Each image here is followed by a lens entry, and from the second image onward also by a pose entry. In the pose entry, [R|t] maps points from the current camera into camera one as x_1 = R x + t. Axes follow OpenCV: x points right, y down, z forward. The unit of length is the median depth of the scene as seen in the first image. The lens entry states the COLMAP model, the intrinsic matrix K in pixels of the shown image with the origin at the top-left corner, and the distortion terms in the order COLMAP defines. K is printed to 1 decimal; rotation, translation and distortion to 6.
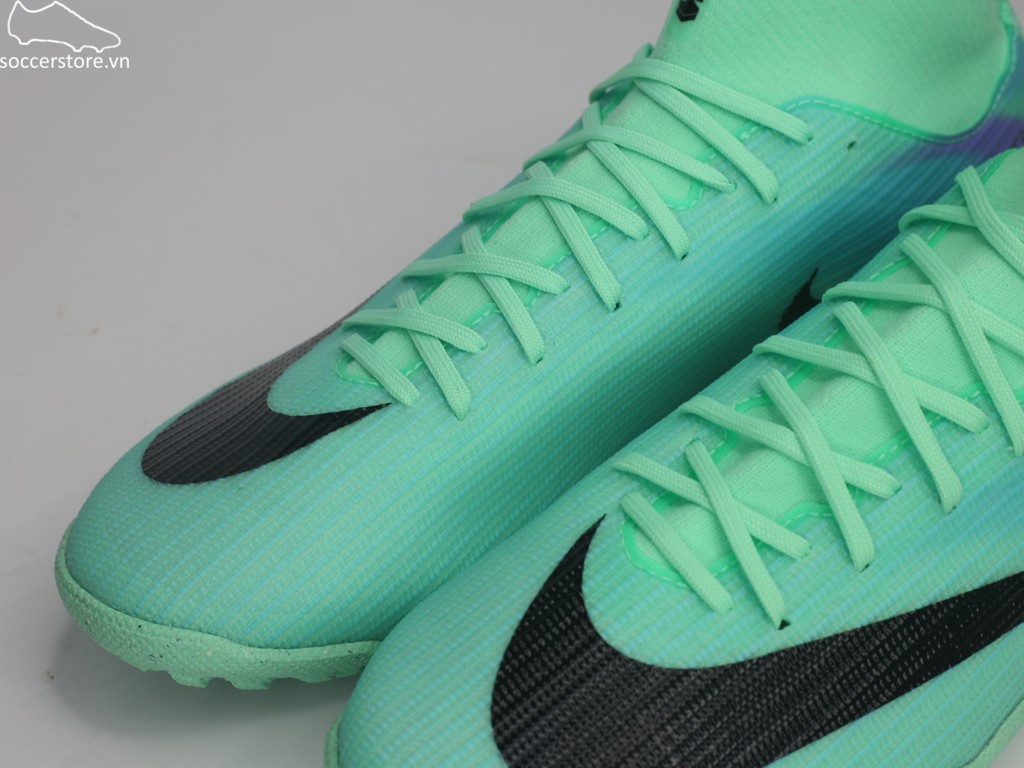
lens RADIAL K [[1968.0, 0, 512.0], [0, 1968.0, 384.0], [0, 0, 1]] dist [-0.131548, -0.250705]
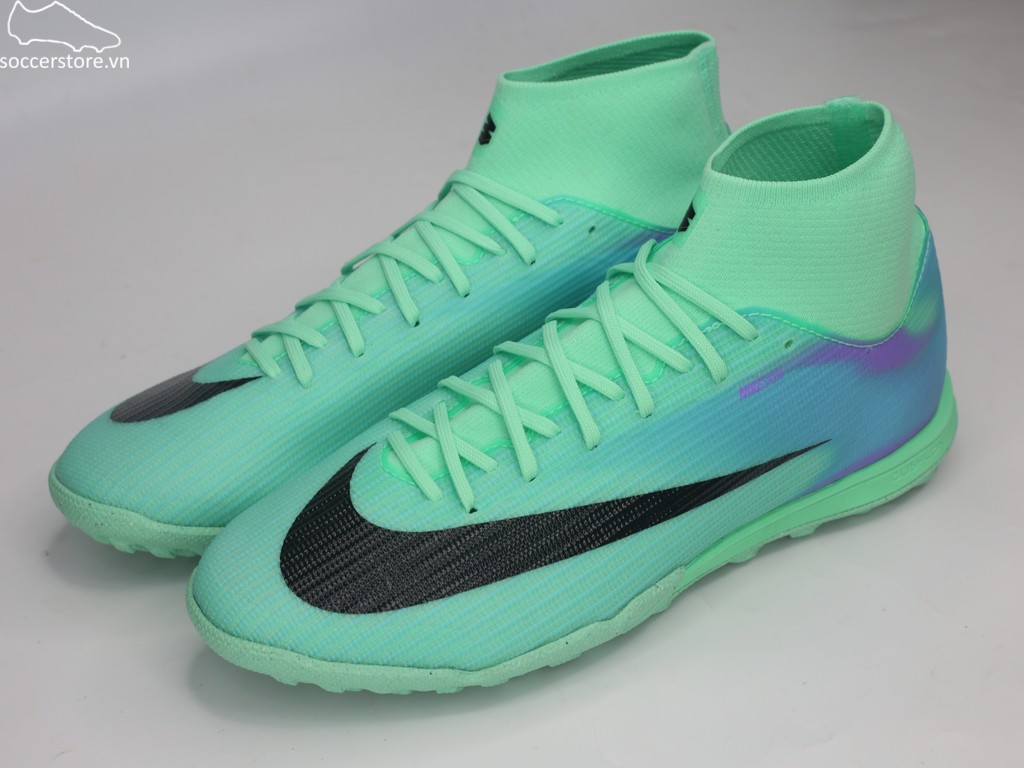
lens RADIAL K [[1968.0, 0, 512.0], [0, 1968.0, 384.0], [0, 0, 1]] dist [-0.131548, -0.250705]
pose [[0.990408, 0.040378, -0.132139, 0.340336], [-0.055568, 0.991998, -0.113367, 0.181399], [0.126504, 0.119622, 0.984727, -0.507012]]
